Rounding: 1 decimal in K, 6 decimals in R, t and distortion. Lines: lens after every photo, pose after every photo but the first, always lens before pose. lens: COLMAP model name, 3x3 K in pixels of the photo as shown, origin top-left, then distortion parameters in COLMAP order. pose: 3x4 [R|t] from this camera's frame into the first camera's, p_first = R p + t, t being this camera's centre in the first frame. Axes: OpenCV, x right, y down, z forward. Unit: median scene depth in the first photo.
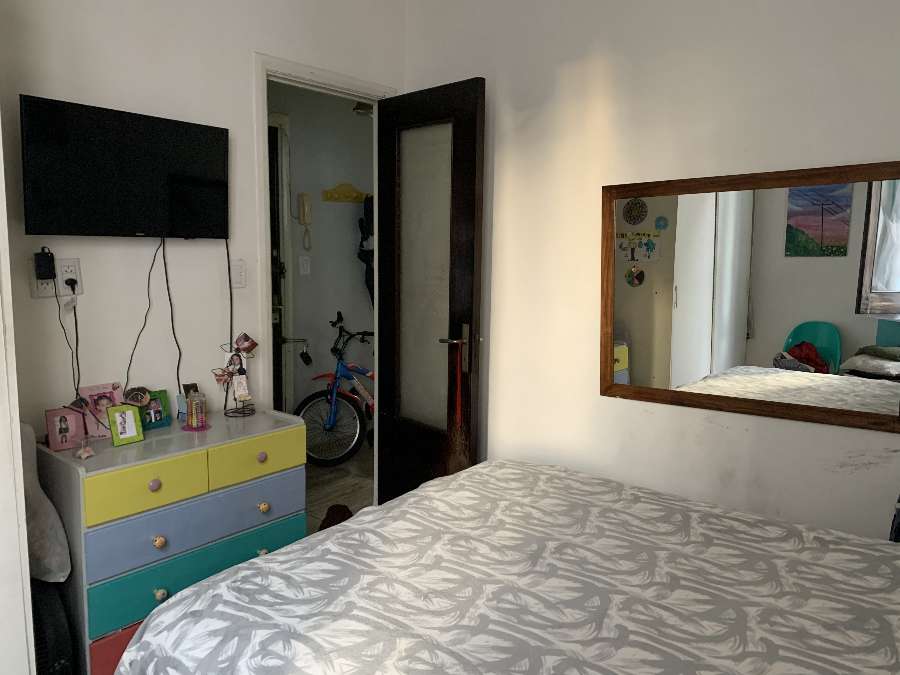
lens RADIAL K [[687.4, 0, 450.0], [0, 687.4, 337.5], [0, 0, 1]] dist [0.054507, -0.000756]
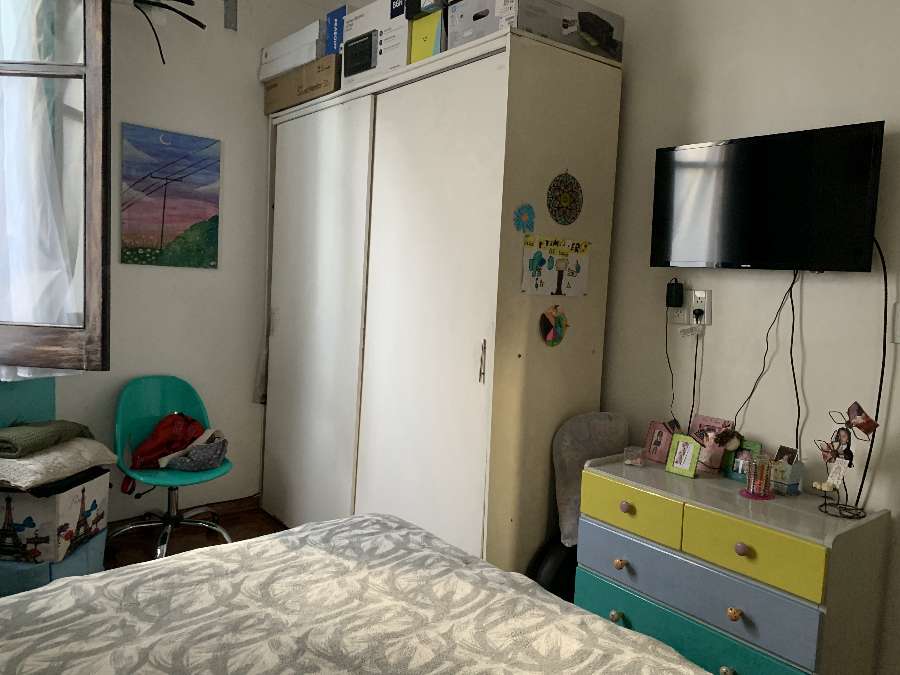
lens RADIAL K [[715.4, 0, 449.0], [0, 715.4, 314.3], [0, 0, 1]] dist [0.059127, -0.001259]
pose [[-0.209558, 0.032634, -0.977251, 0.770821], [-0.178809, 0.981311, 0.071113, -0.109571], [0.961308, 0.189643, -0.199806, 1.094329]]
